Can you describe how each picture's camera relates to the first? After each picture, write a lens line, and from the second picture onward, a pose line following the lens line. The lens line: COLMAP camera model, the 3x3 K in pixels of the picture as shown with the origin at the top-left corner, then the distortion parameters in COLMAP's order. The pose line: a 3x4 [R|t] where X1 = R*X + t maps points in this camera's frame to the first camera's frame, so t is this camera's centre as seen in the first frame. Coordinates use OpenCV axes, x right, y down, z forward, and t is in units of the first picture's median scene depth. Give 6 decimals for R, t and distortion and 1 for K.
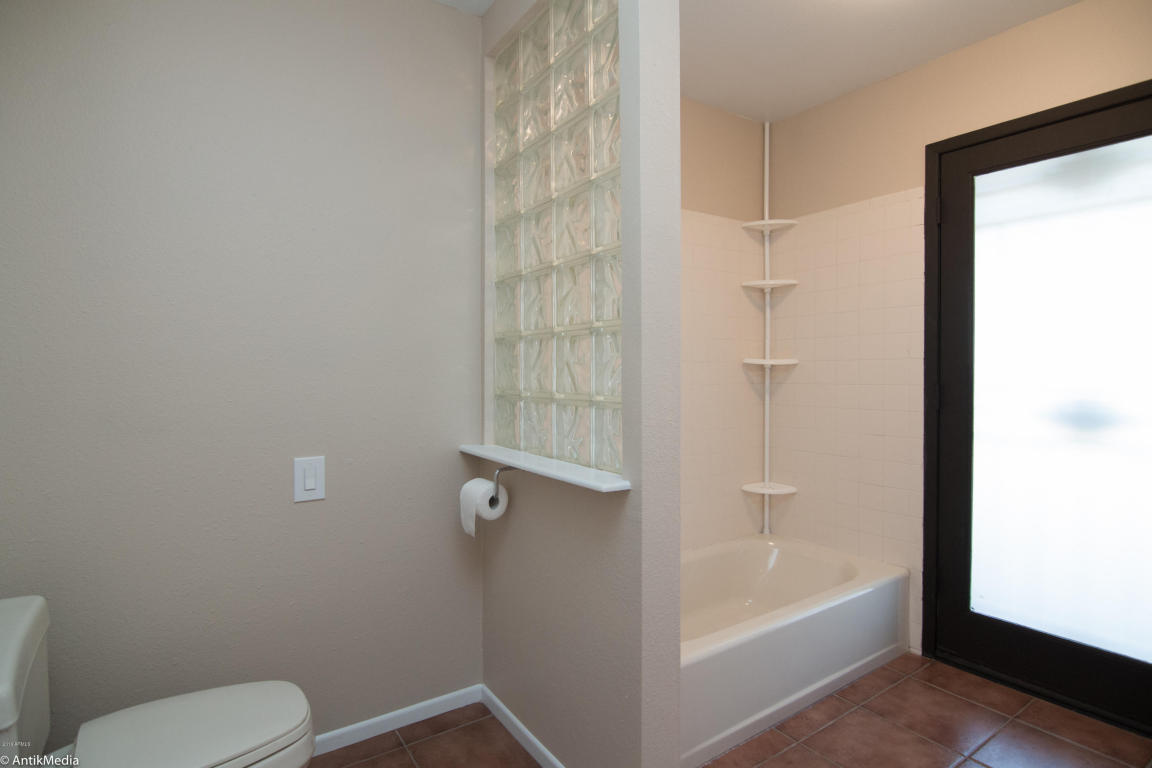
lens RADIAL K [[587.1, 0, 571.8], [0, 587.1, 379.4], [0, 0, 1]] dist [-0.004457, -0.007413]
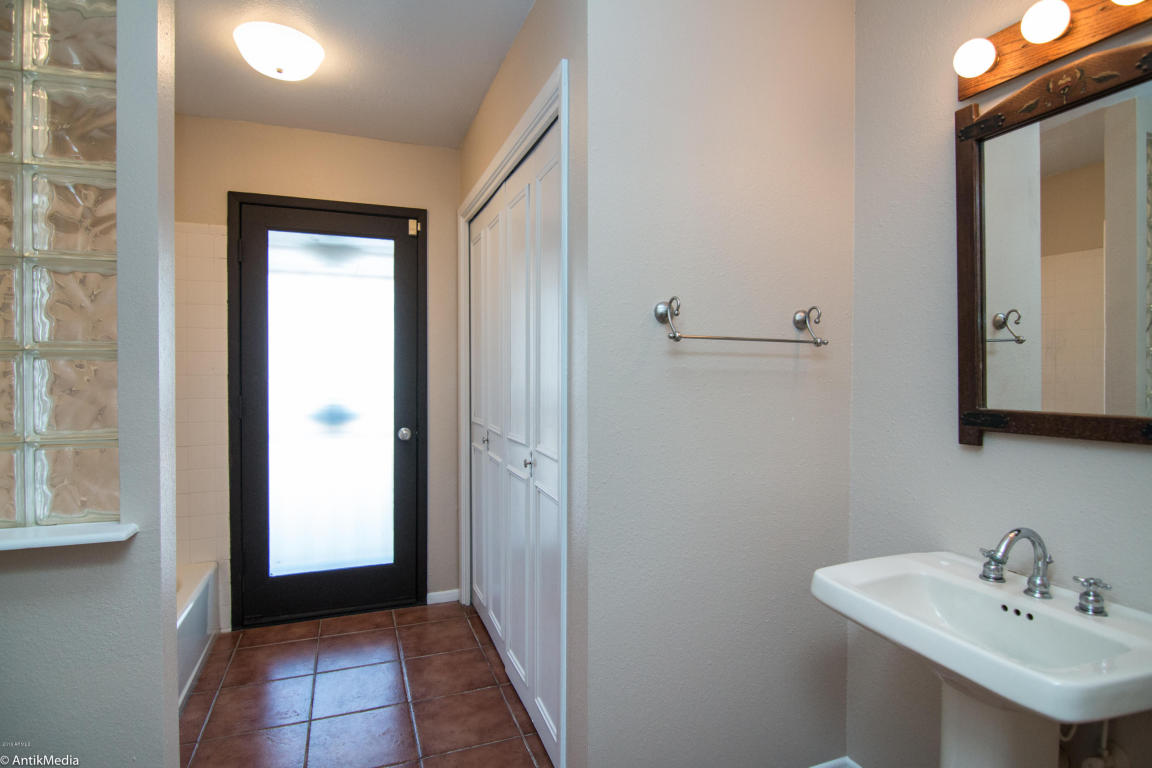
lens RADIAL K [[587.1, 0, 571.8], [0, 587.1, 379.4], [0, 0, 1]] dist [-0.004457, -0.007413]
pose [[0.248113, -0.018177, 0.968561, -0.369067], [0.010271, 0.999817, 0.016132, -0.040915], [-0.968677, 0.005946, 0.248254, 0.058619]]
